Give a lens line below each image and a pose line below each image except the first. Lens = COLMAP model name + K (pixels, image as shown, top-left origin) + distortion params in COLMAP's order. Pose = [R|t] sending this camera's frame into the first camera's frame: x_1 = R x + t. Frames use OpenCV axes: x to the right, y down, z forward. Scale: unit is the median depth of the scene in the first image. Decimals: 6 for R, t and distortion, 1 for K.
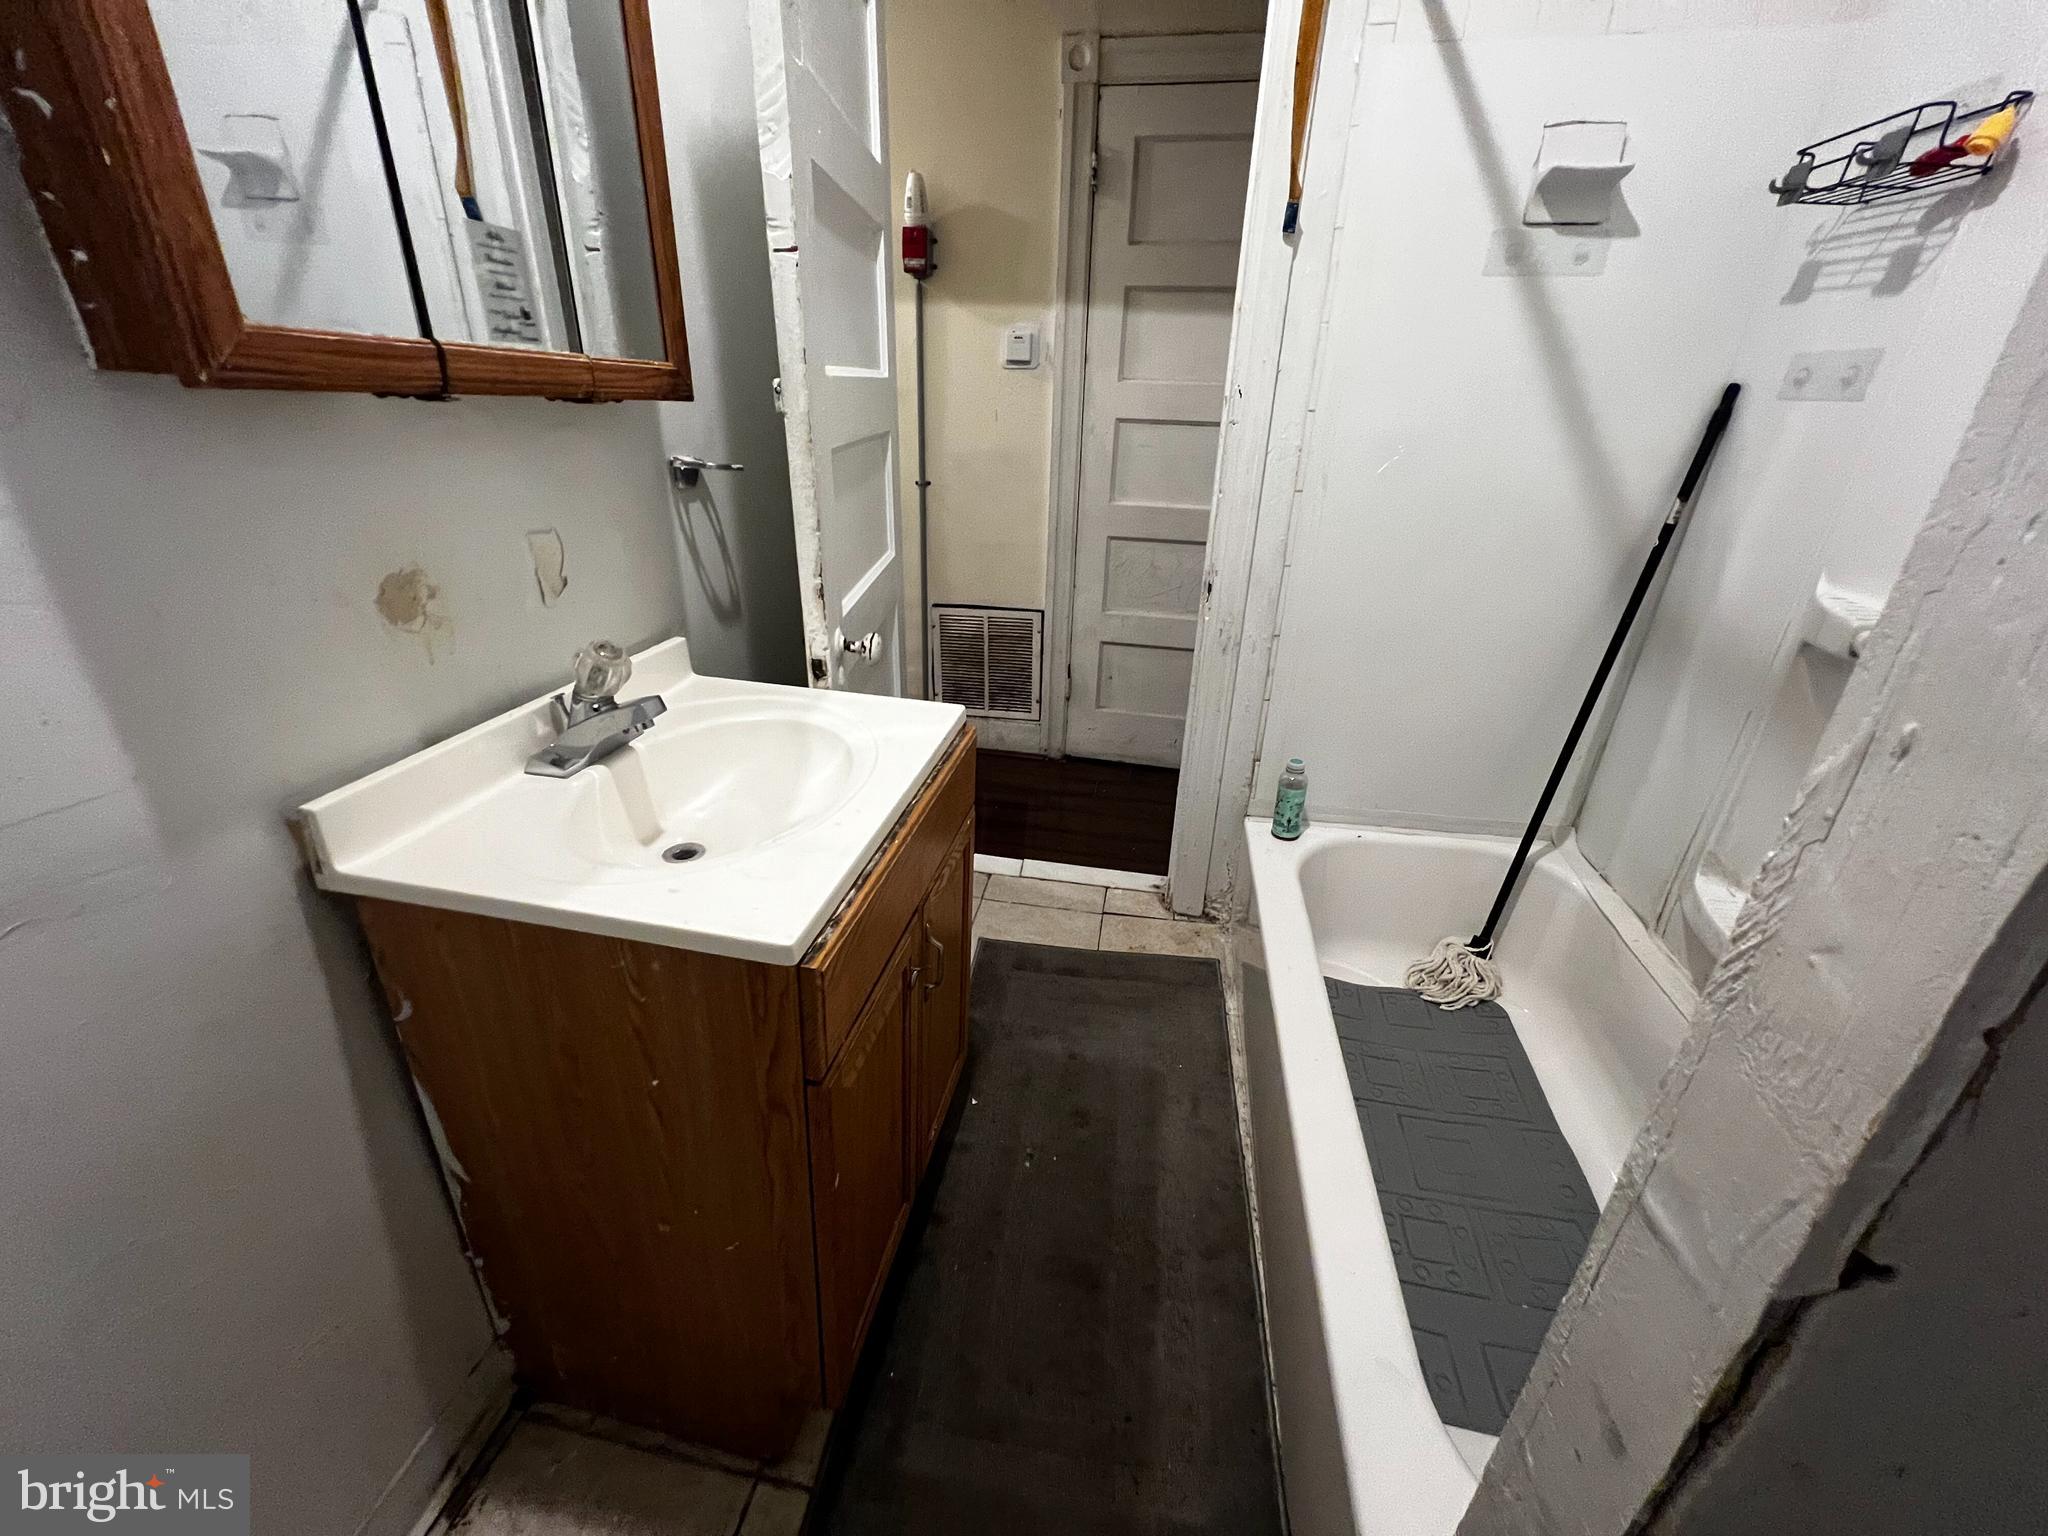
lens RADIAL K [[821.2, 0, 1015.5], [0, 821.2, 765.0], [0, 0, 1]] dist [0.002077, 0.002147]
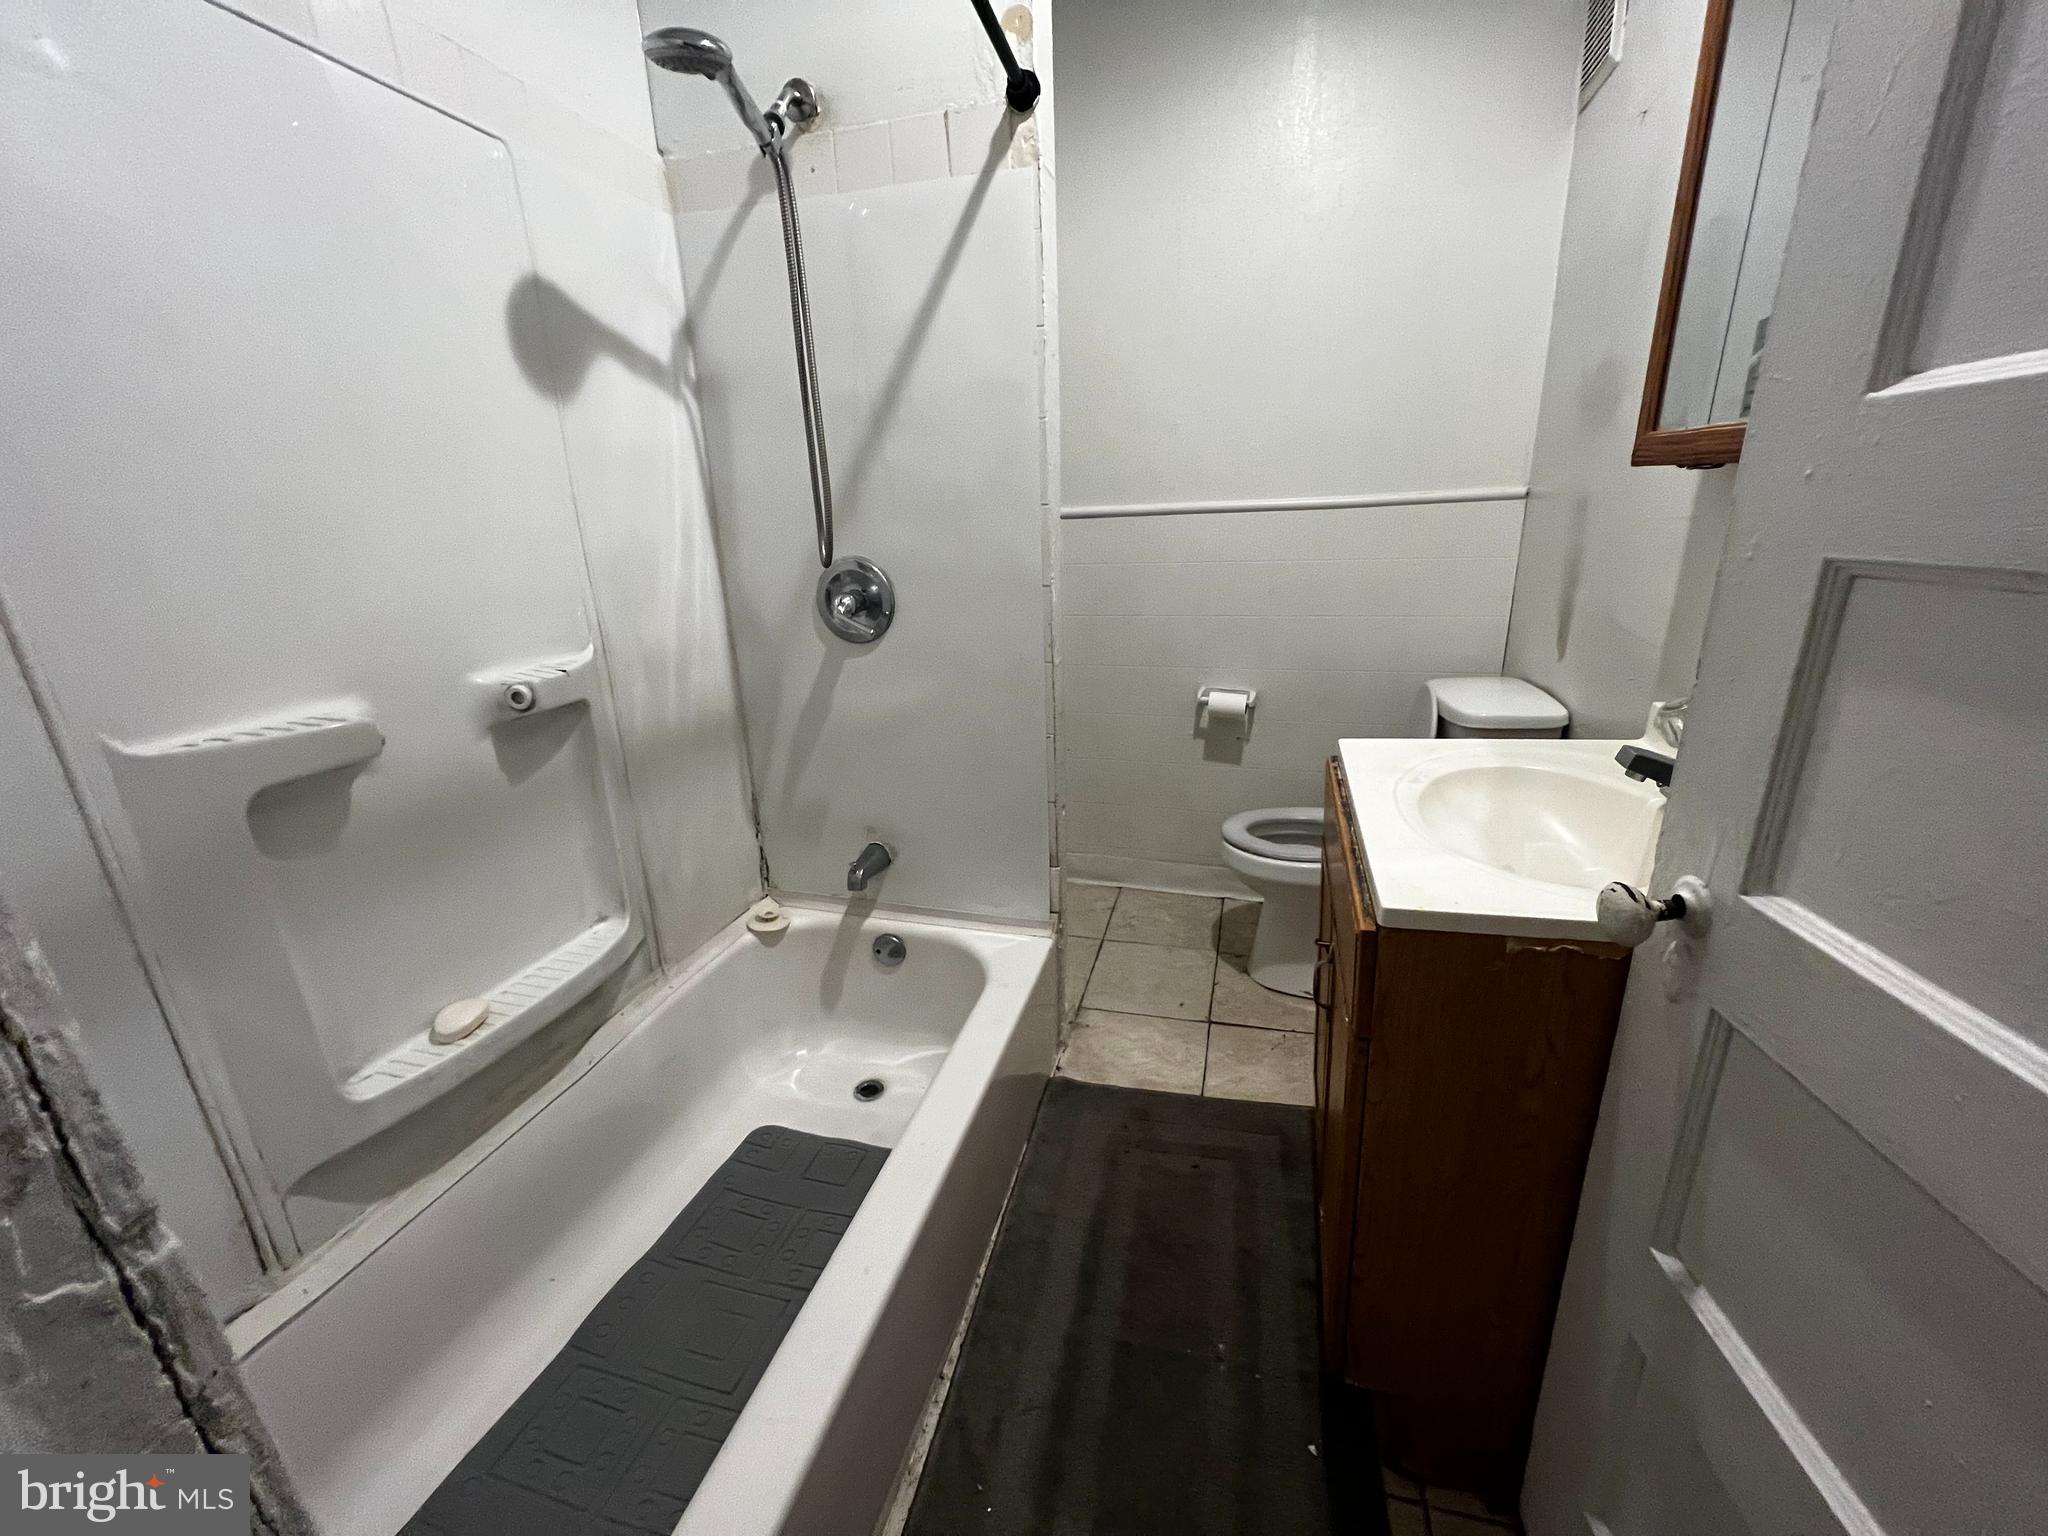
lens RADIAL K [[824.2, 0, 1021.5], [0, 824.2, 767.4], [0, 0, 1]] dist [-0.000054, -0.000013]
pose [[-0.995410, -0.017737, 0.094047, 0.159535], [0.049665, 0.744266, 0.666034, -0.564681], [-0.081809, 0.667648, -0.739969, 1.322669]]
